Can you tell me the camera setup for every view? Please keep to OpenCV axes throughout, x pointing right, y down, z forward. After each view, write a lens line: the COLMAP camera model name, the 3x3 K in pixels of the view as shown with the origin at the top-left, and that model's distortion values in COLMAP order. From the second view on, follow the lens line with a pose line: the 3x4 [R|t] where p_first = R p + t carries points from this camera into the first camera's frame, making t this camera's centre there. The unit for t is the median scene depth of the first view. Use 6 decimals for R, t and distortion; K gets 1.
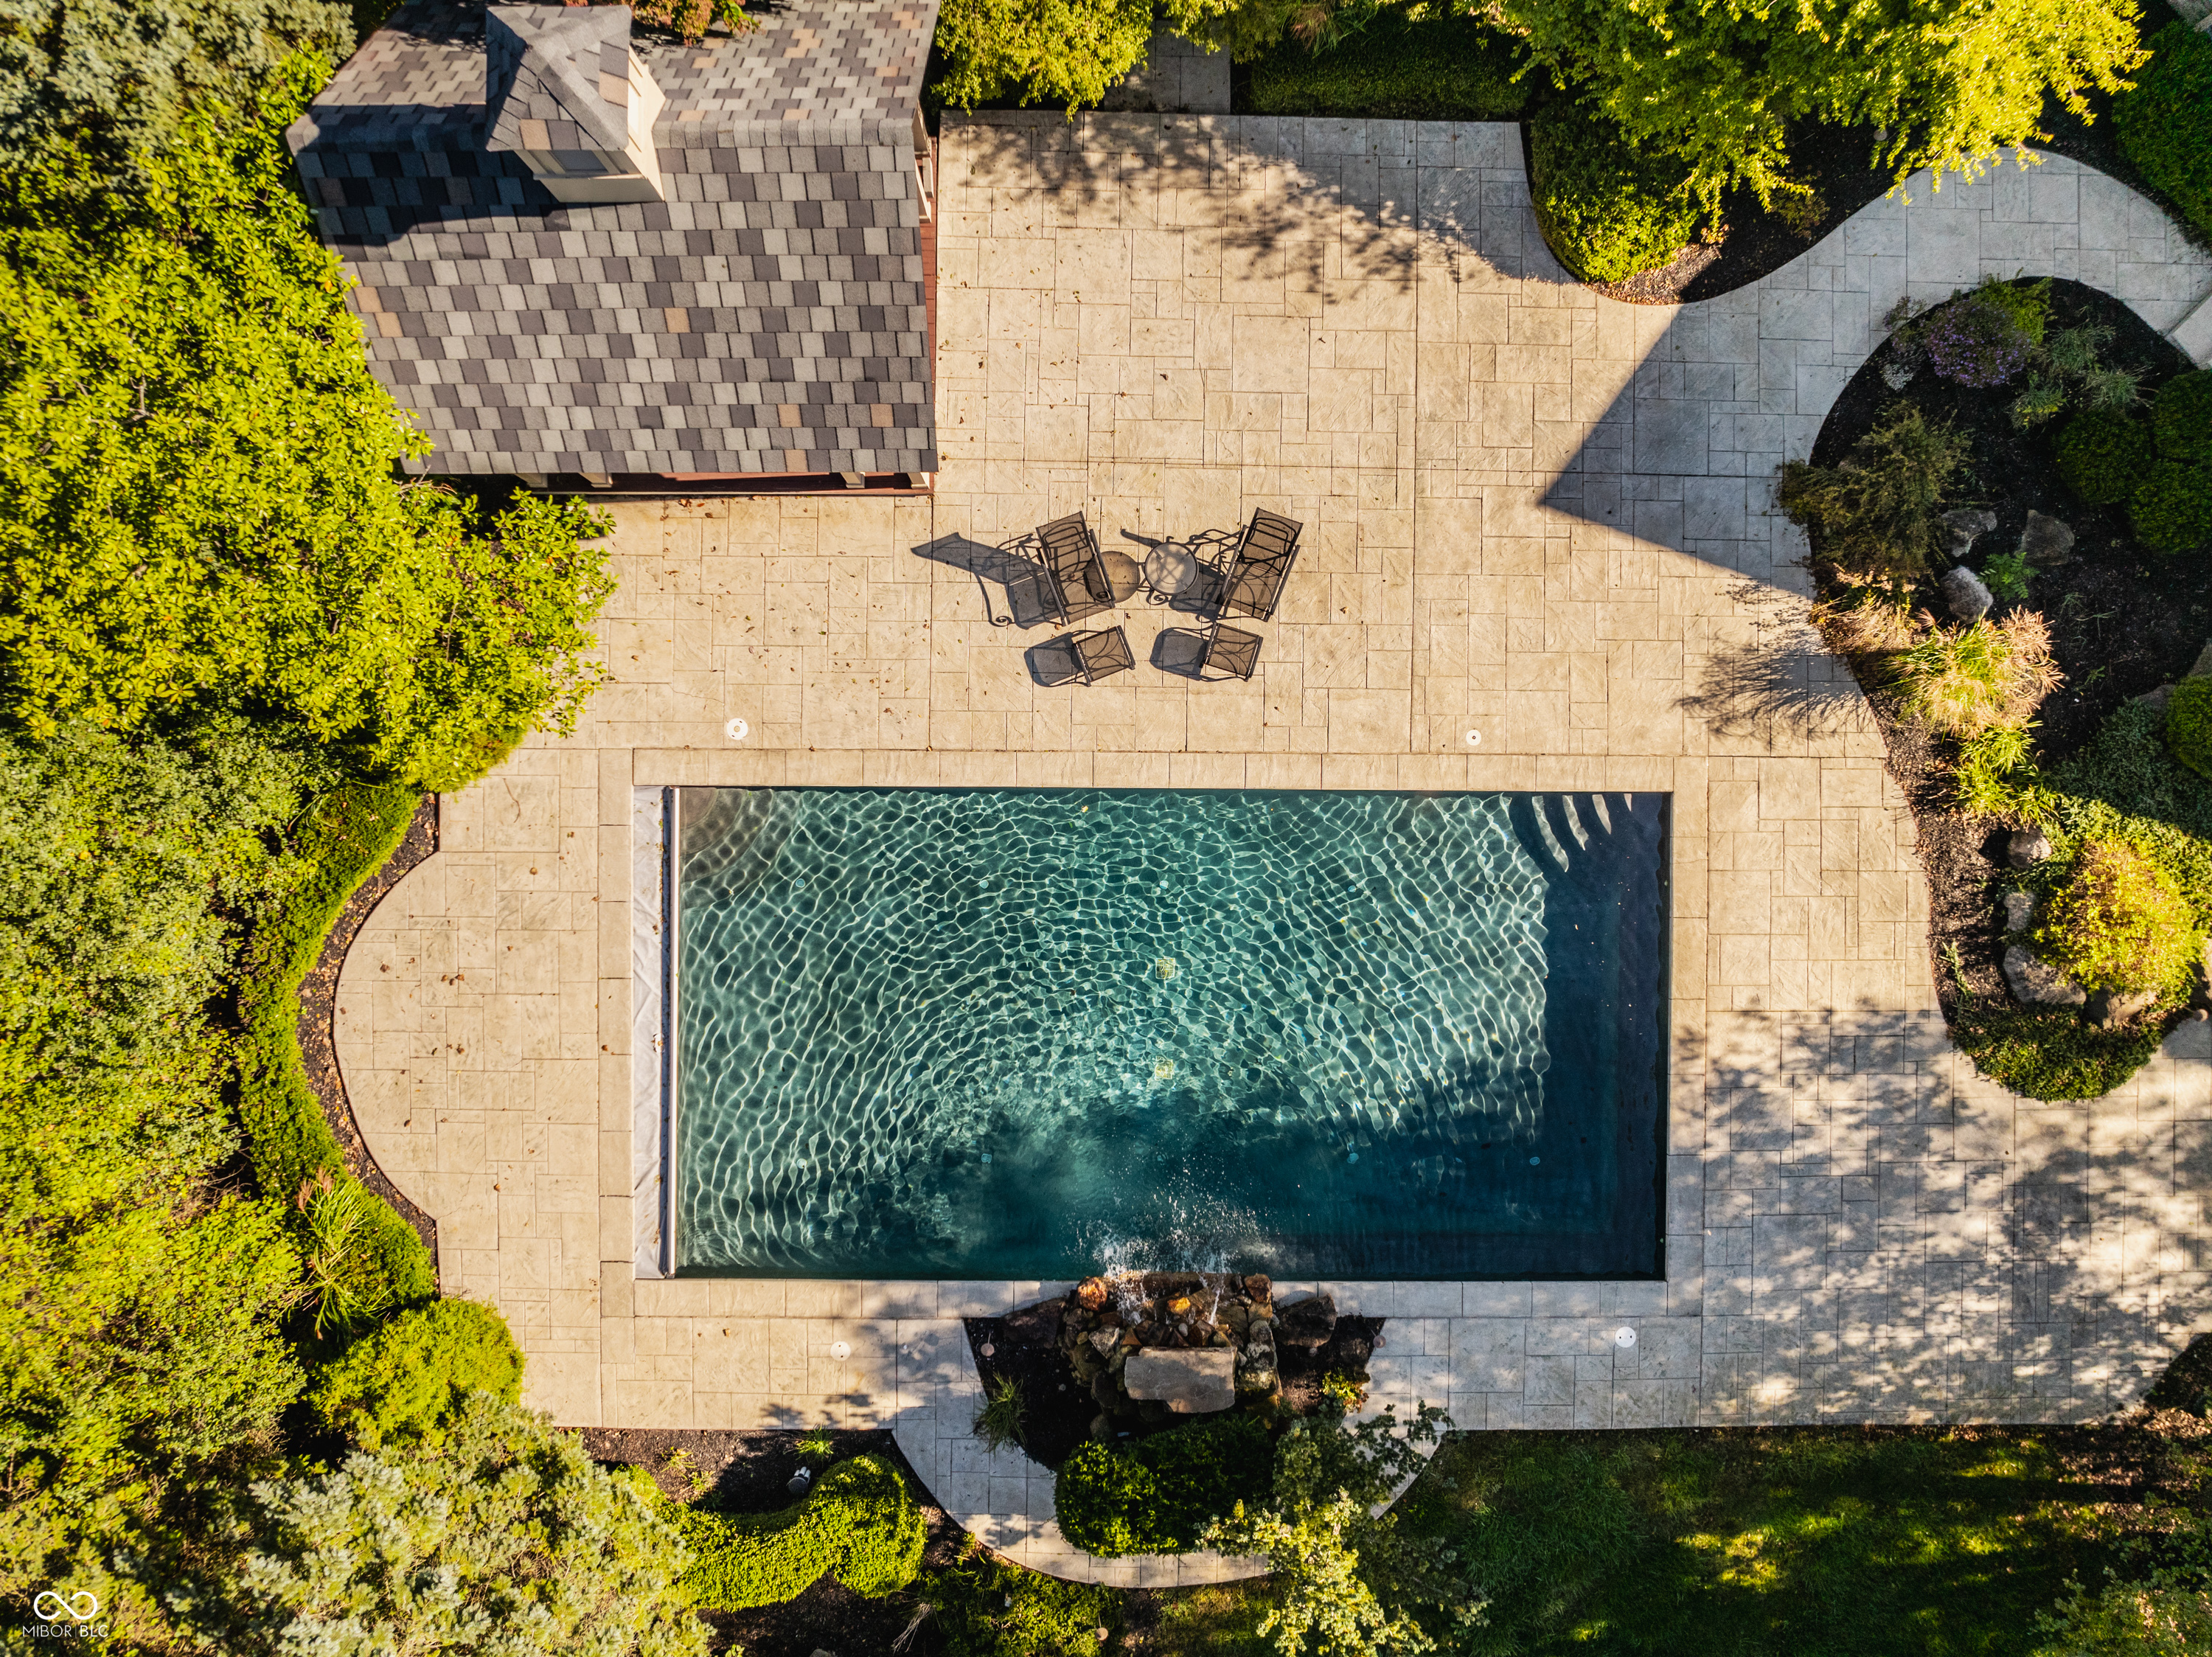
lens RADIAL K [[1555.6, 0, 1081.8], [0, 1555.6, 862.4], [0, 0, 1]] dist [-0.038427, 0.004934]
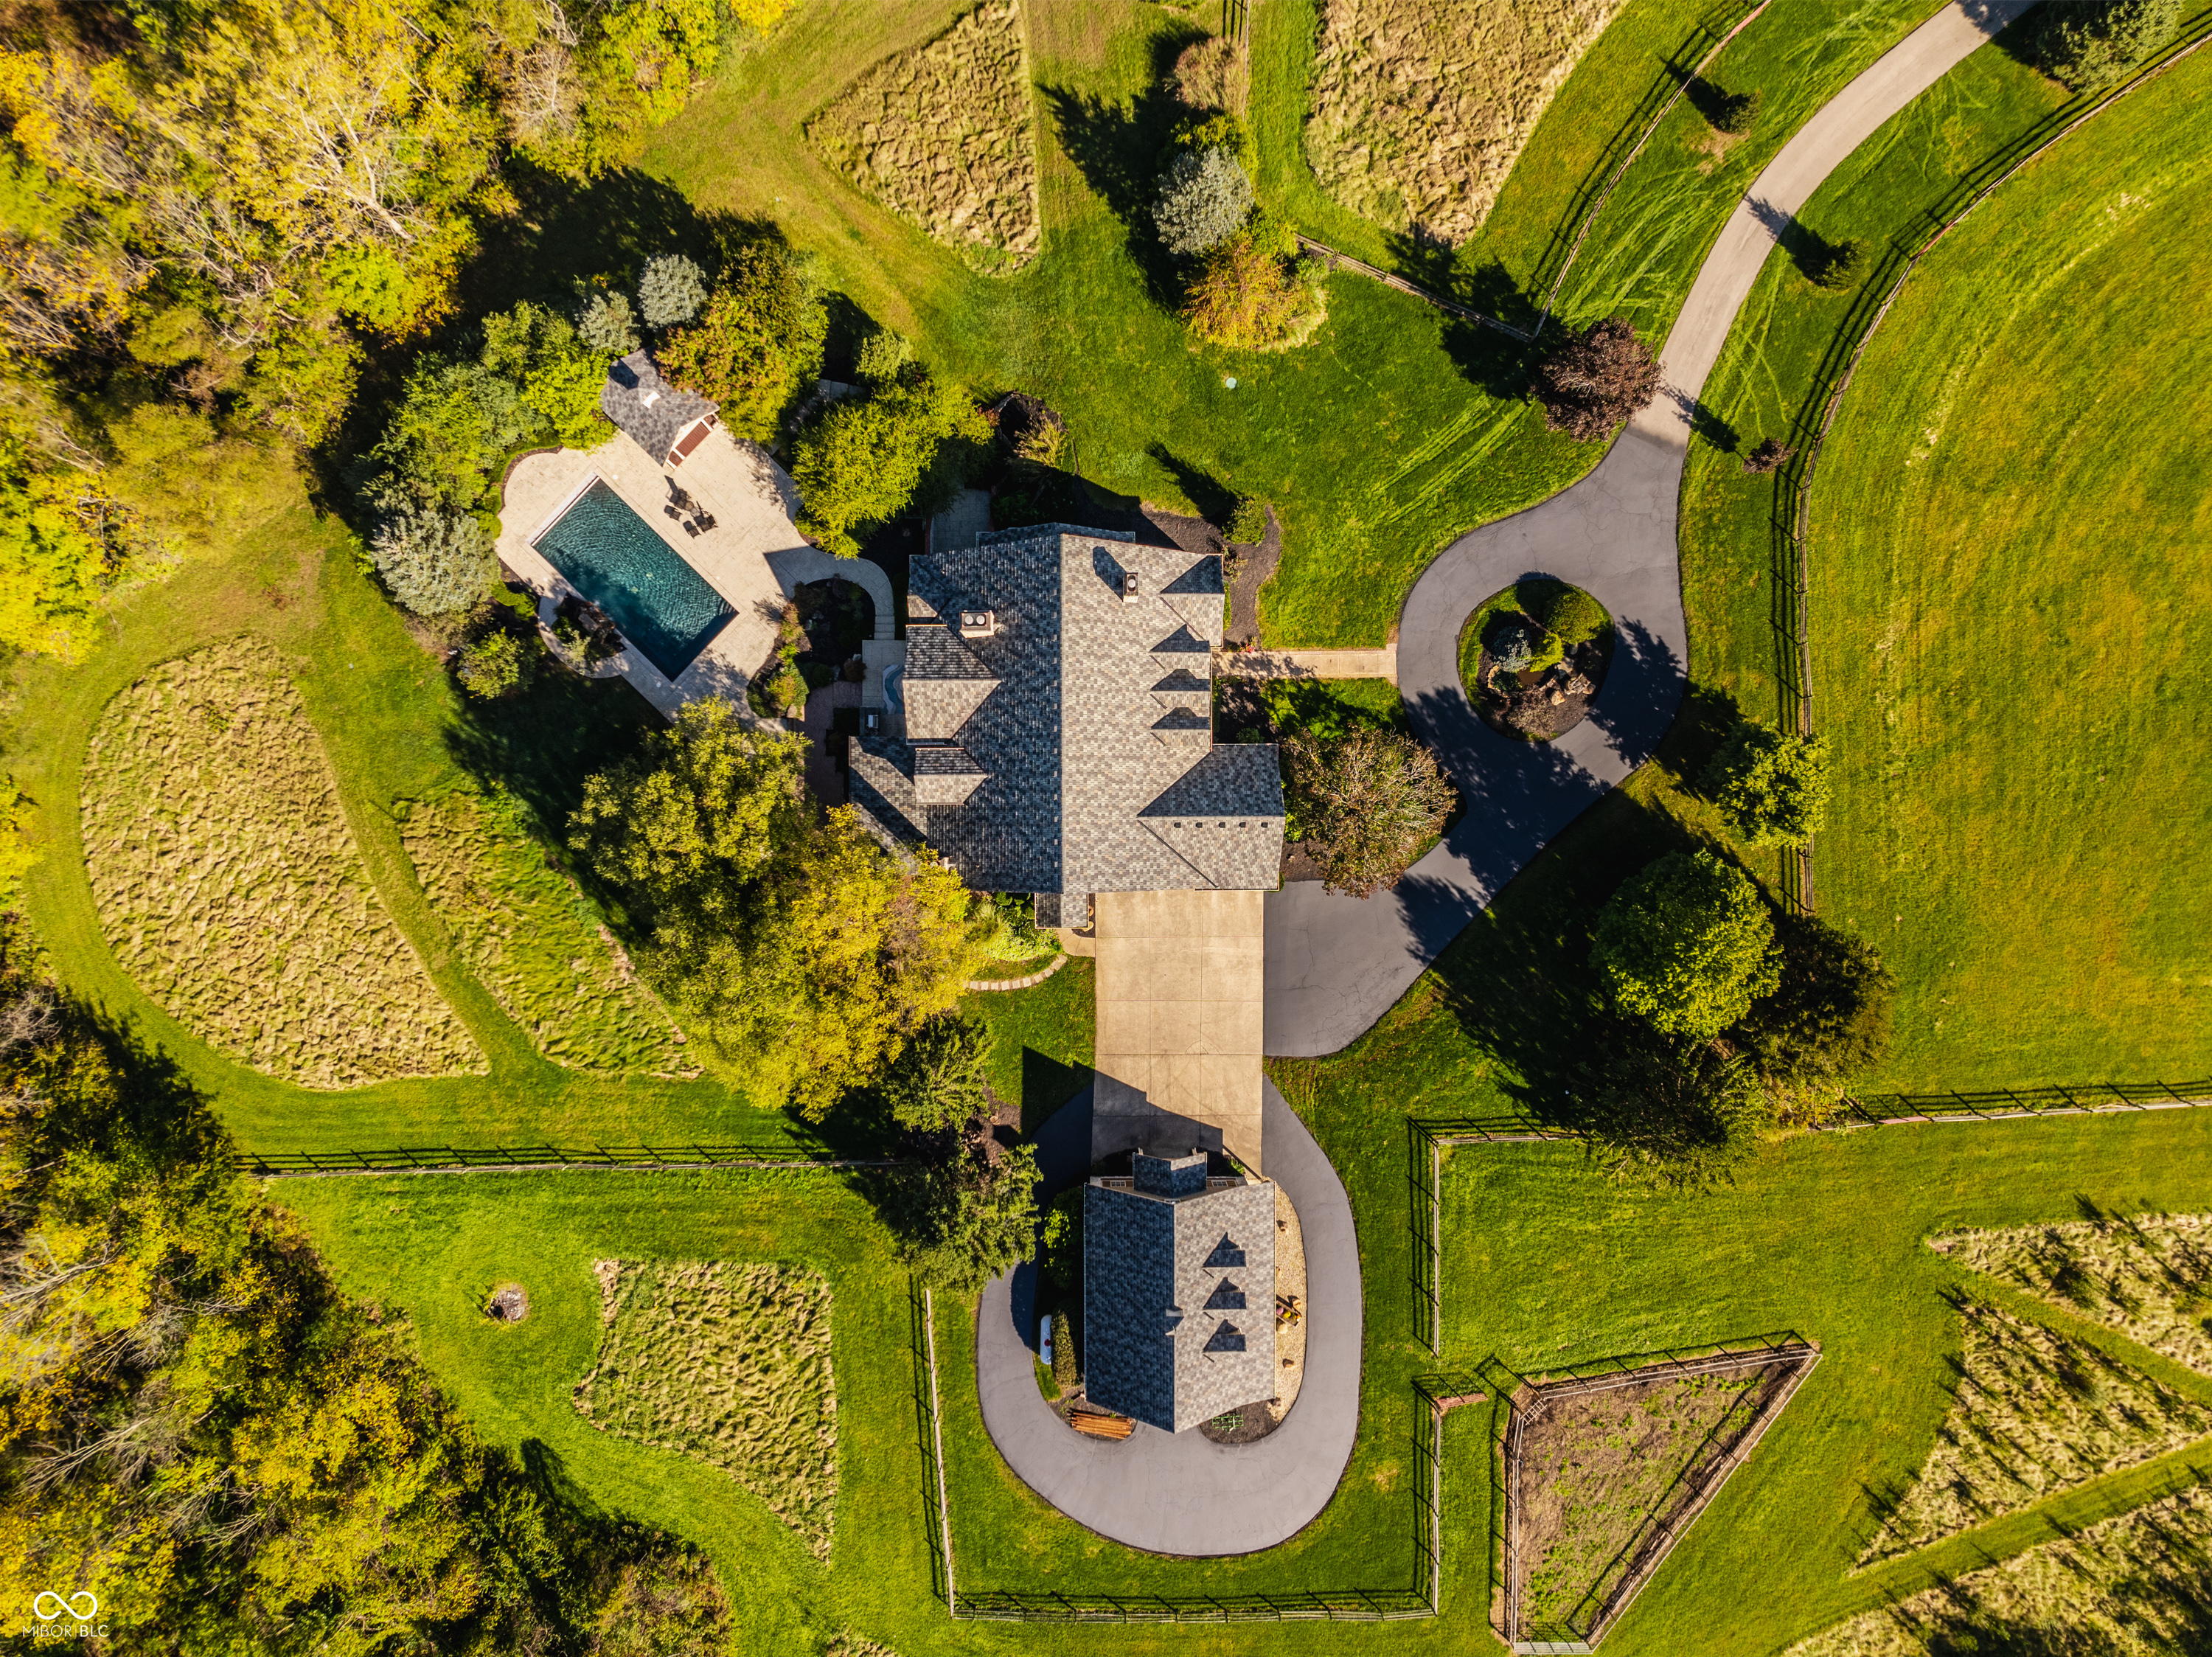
lens RADIAL K [[1555.6, 0, 1100.1], [0, 1555.6, 824.9], [0, 0, 1]] dist [-0.038427, 0.004934]
pose [[0.723071, 0.690748, 0.006026, 1.684767], [-0.690616, 0.723065, -0.015085, -0.281241], [-0.014777, 0.006746, 0.999868, -4.093783]]
